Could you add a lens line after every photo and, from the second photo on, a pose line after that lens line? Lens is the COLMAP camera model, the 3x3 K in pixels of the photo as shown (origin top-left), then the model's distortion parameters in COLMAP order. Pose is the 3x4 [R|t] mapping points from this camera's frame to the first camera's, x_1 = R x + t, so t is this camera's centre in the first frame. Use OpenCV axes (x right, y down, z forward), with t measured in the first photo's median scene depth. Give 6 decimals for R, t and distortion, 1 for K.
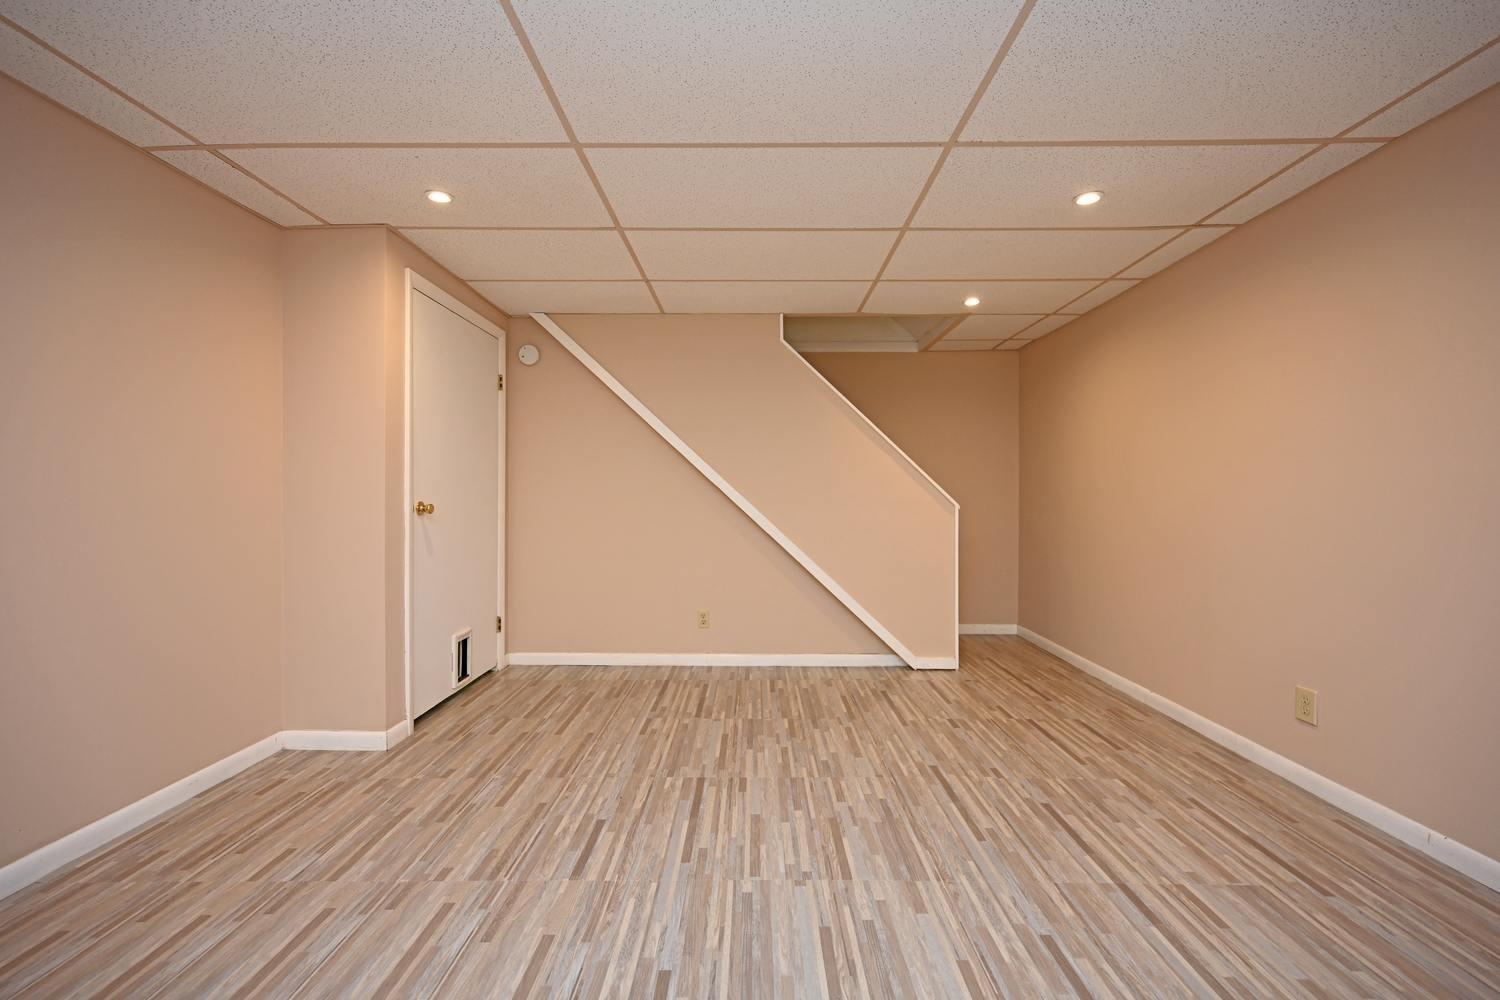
lens RADIAL K [[589.8, 0, 744.9], [0, 589.8, 498.4], [0, 0, 1]] dist [0.000288, 0.000048]
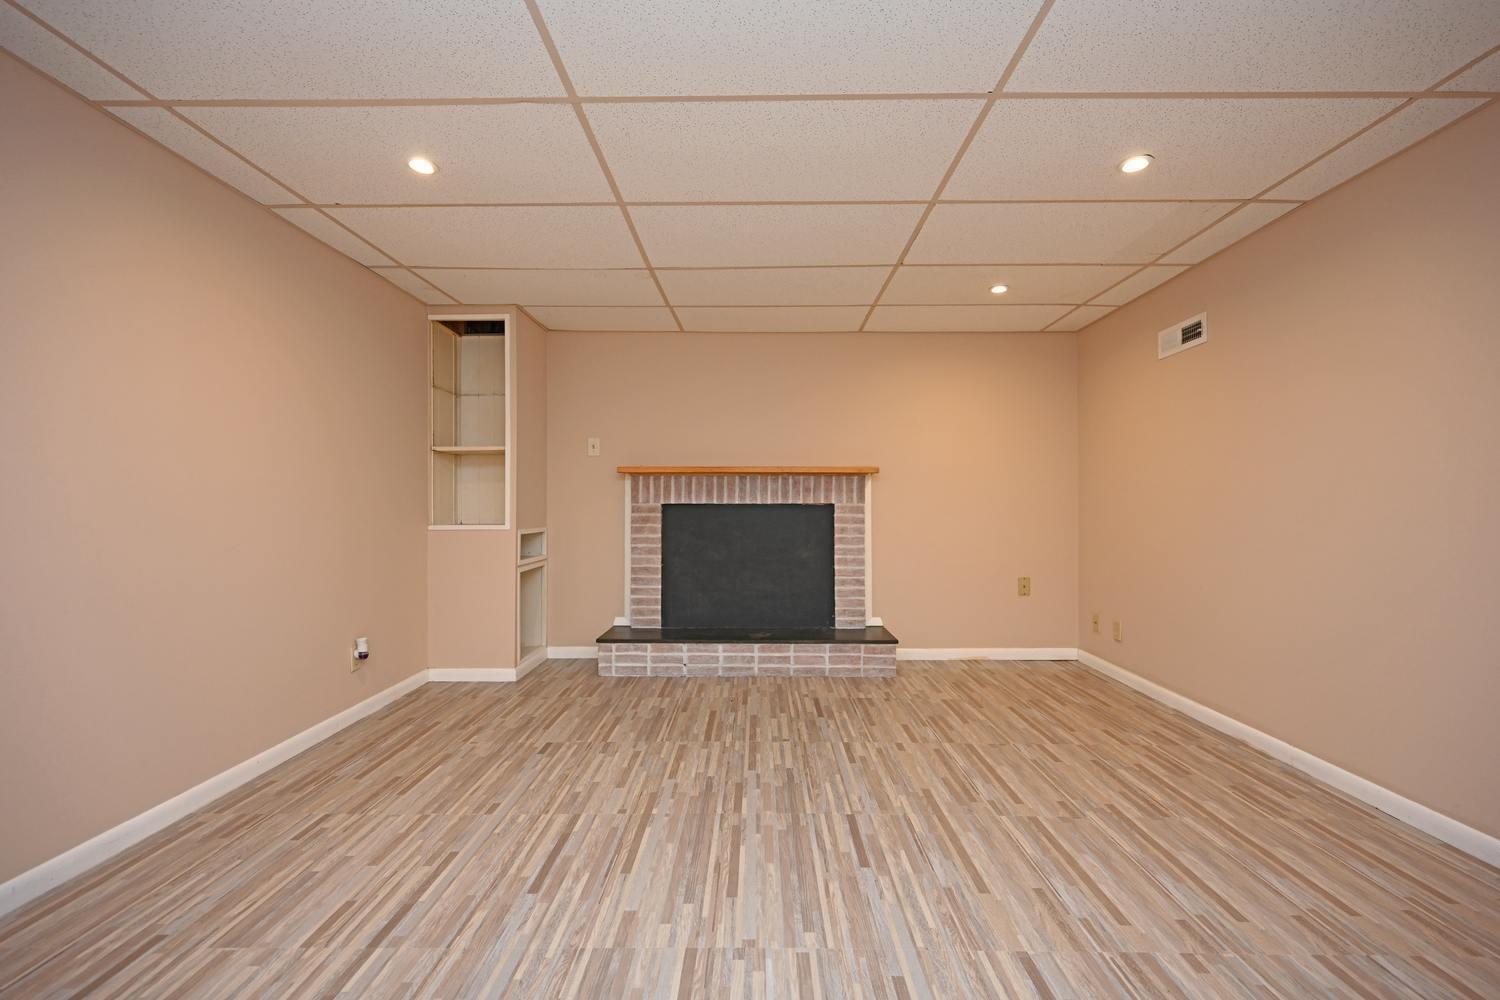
lens RADIAL K [[589.8, 0, 753.5], [0, 589.8, 501.6], [0, 0, 1]] dist [0.000288, 0.000048]
pose [[-0.999970, 0.002025, -0.007421, 0.094506], [0.002064, 0.999984, -0.005350, 0.018949], [0.007410, -0.005365, -0.999958, 1.905179]]
